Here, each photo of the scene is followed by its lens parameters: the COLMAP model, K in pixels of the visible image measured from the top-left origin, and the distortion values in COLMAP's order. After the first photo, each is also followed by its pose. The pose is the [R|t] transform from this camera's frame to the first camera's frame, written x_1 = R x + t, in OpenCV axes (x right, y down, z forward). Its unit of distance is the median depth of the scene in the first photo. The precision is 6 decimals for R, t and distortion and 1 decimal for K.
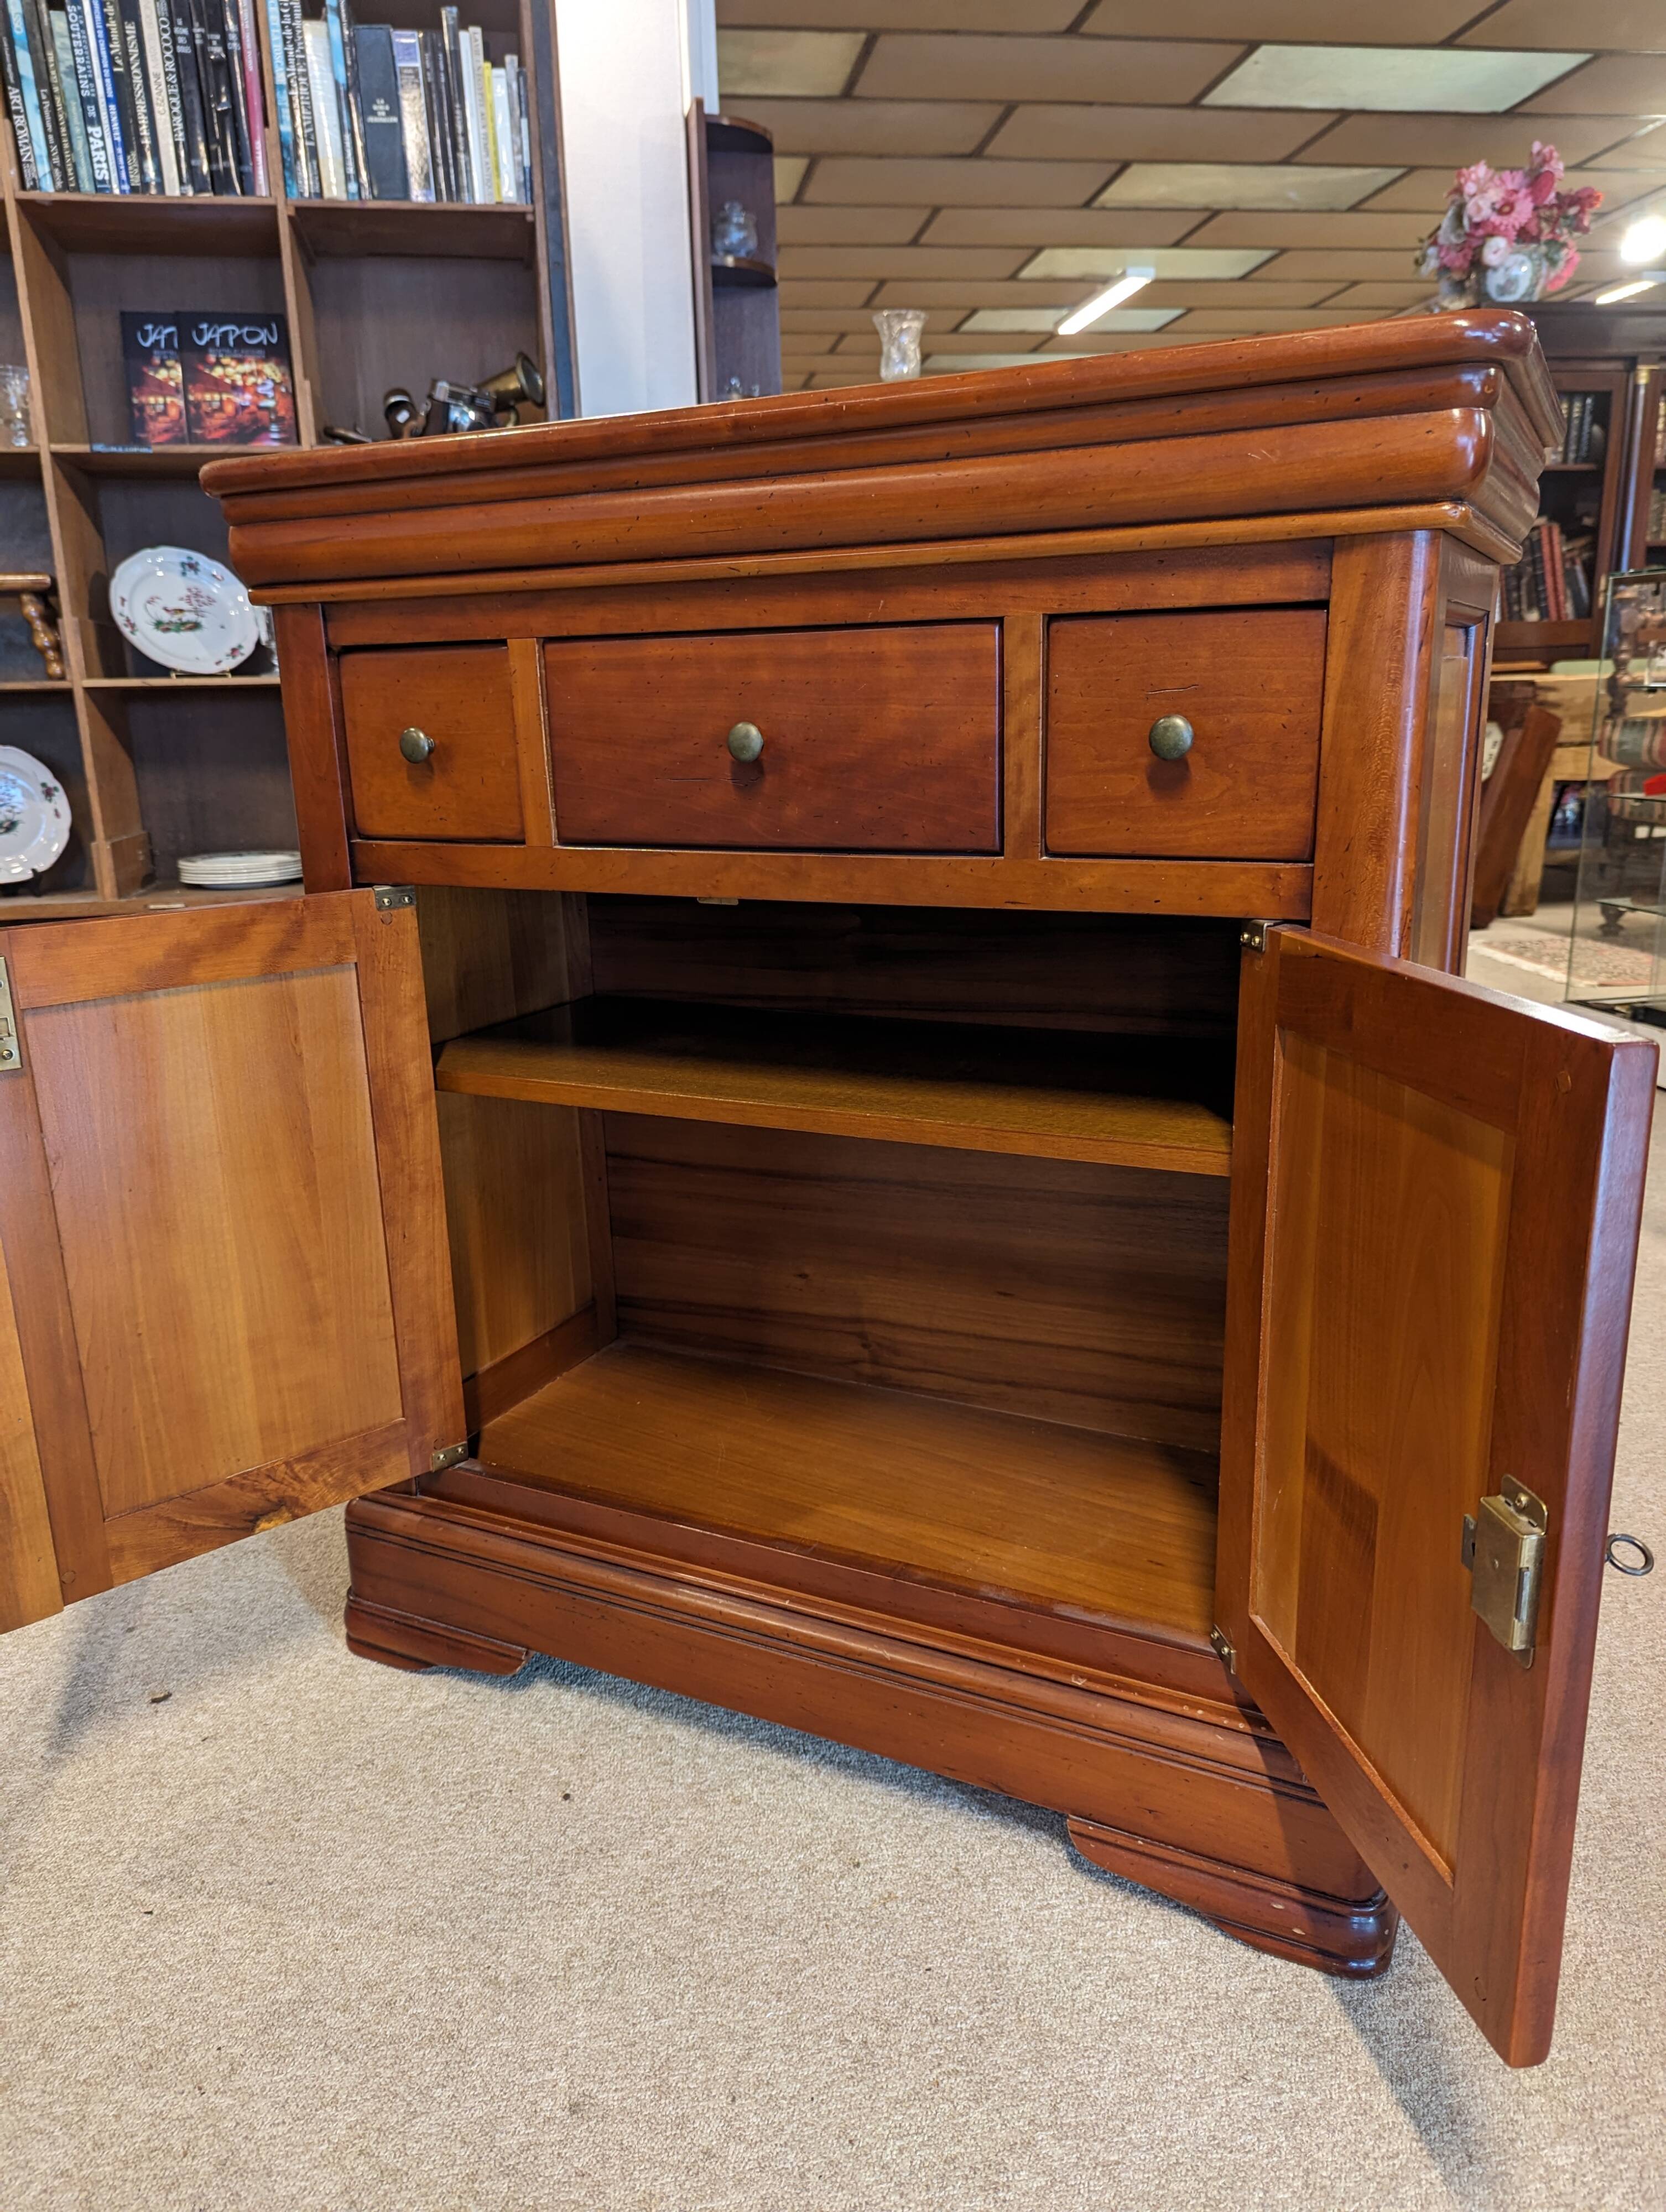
lens RADIAL K [[1591.8, 0, 833.0], [0, 1591.8, 1106.0], [0, 0, 1]] dist [0.039343, -0.035982]
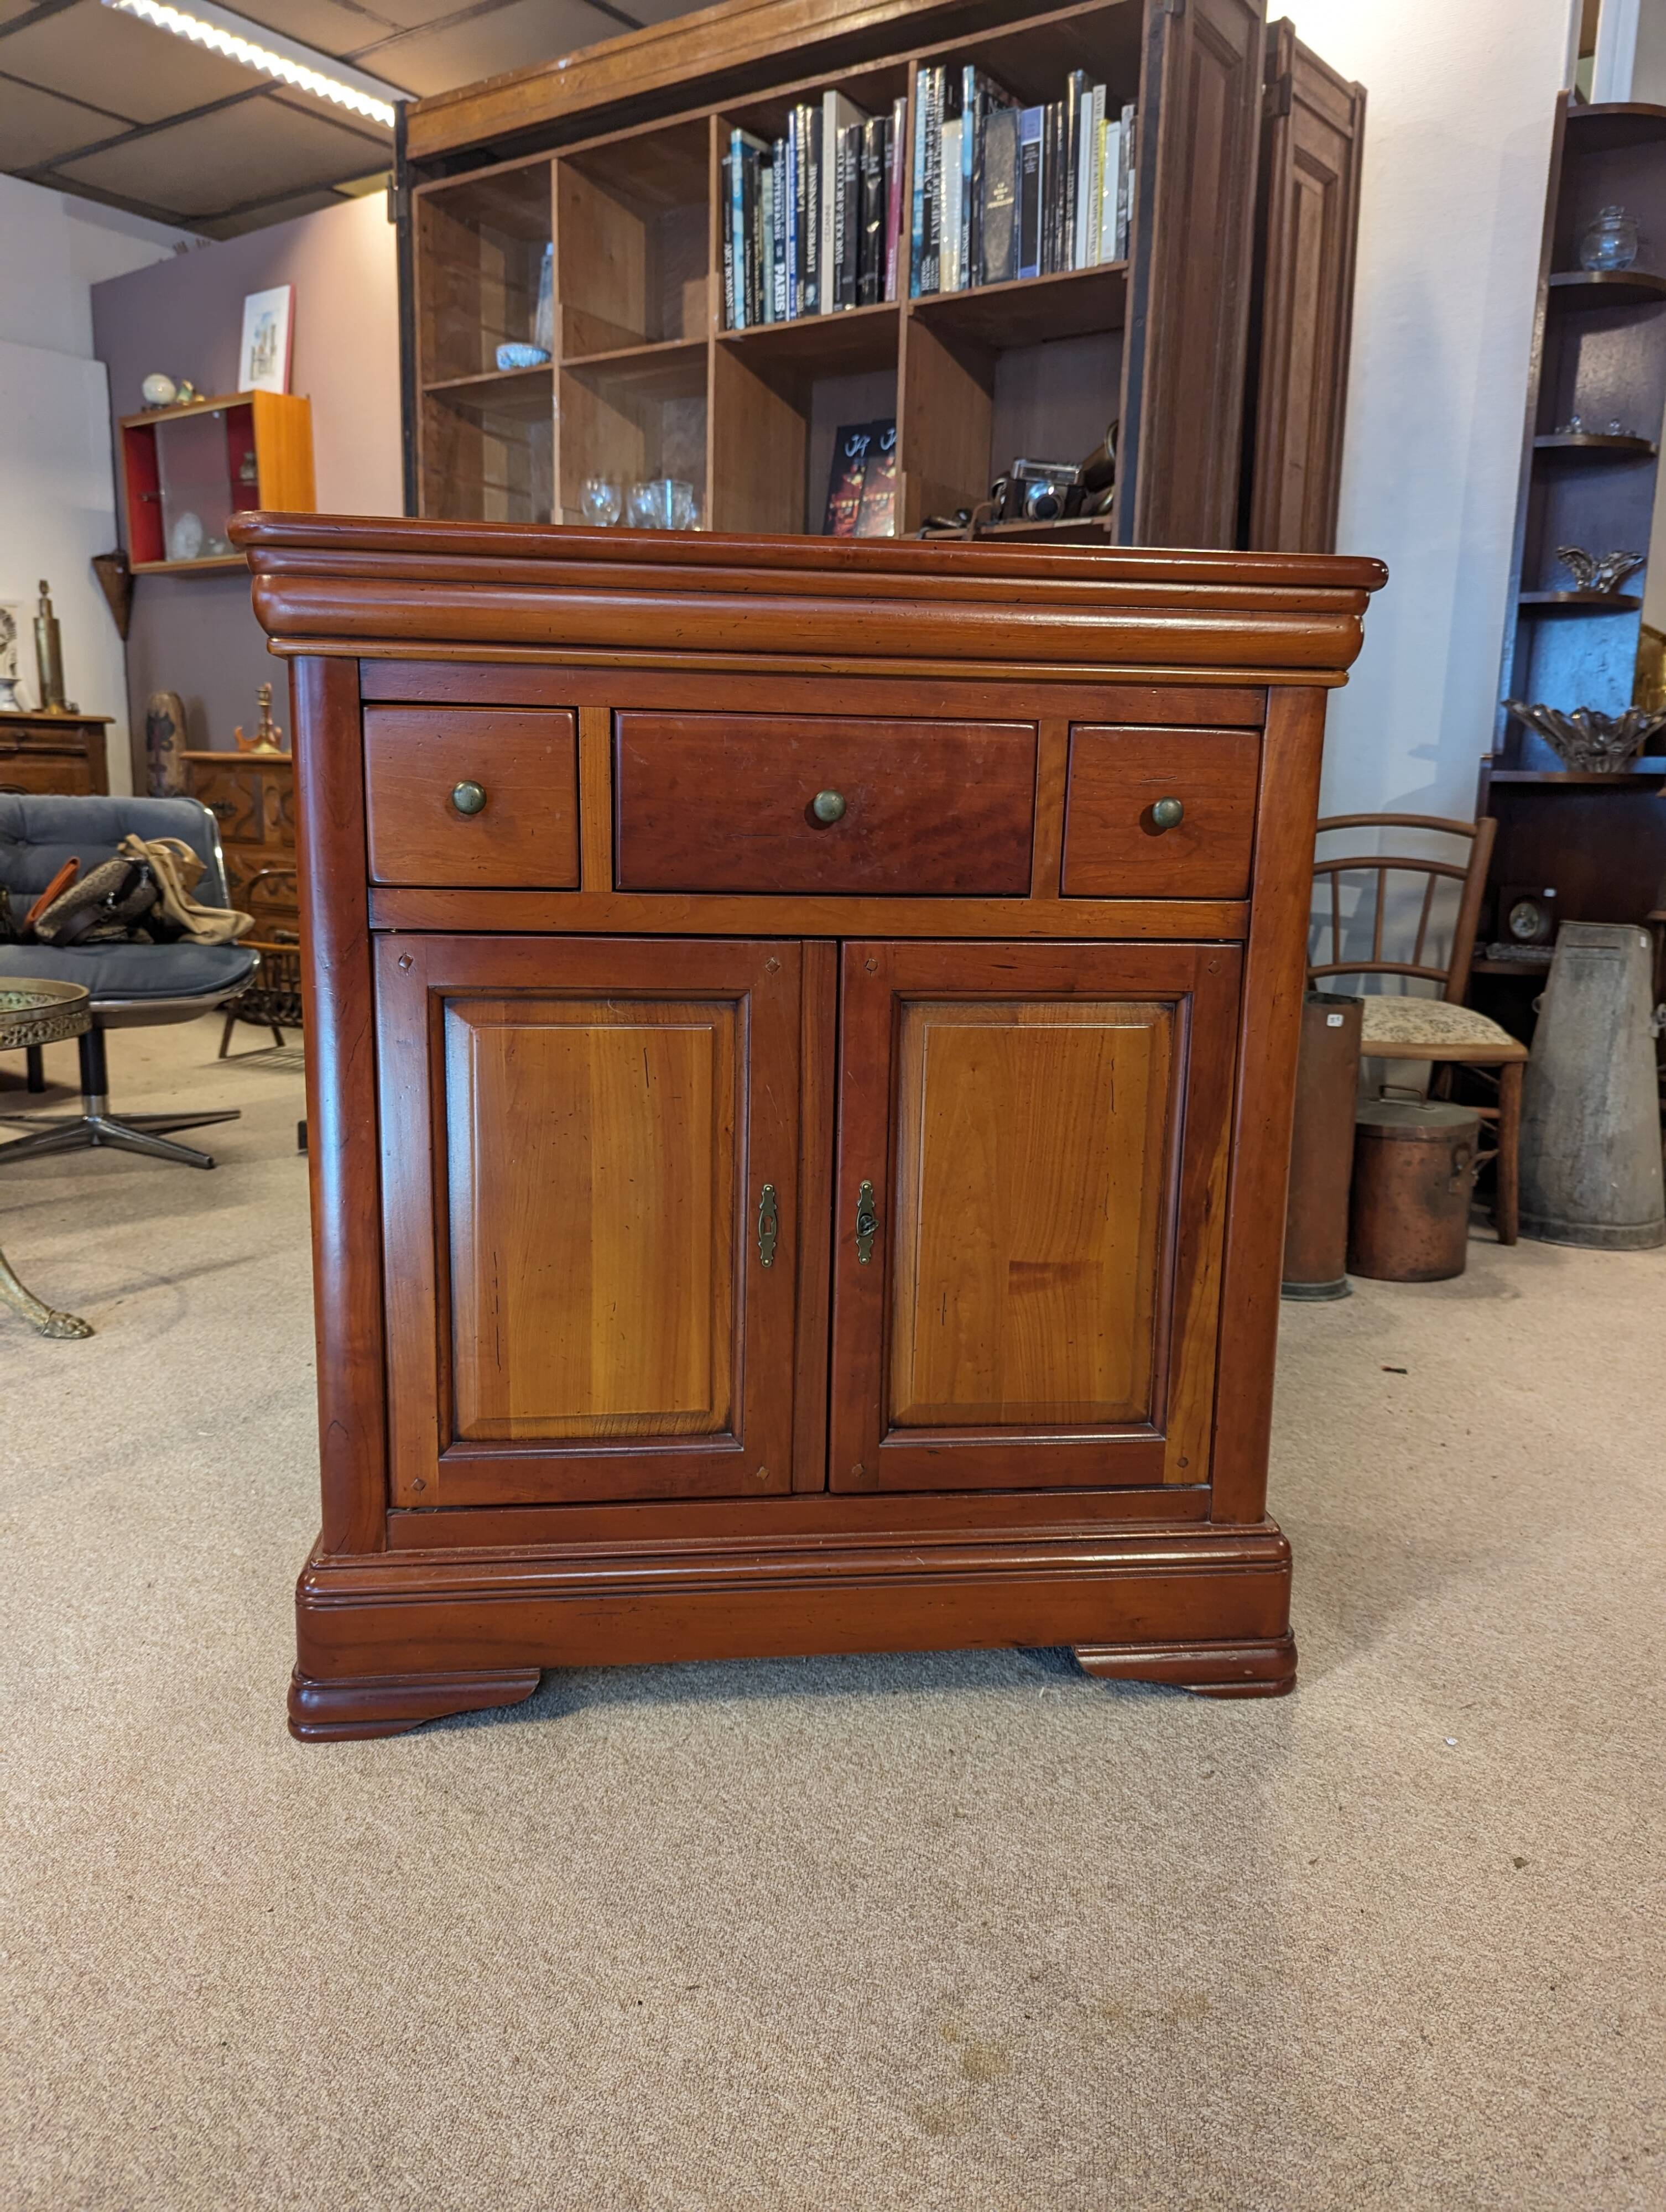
lens RADIAL K [[1582.2, 0, 837.2], [0, 1582.2, 1080.8], [0, 0, 1]] dist [0.056057, -0.055756]
pose [[0.701334, 0.171946, -0.691784, 0.410240], [-0.221462, 0.975006, 0.017823, -0.081505], [0.677559, 0.140704, 0.721884, 0.290558]]
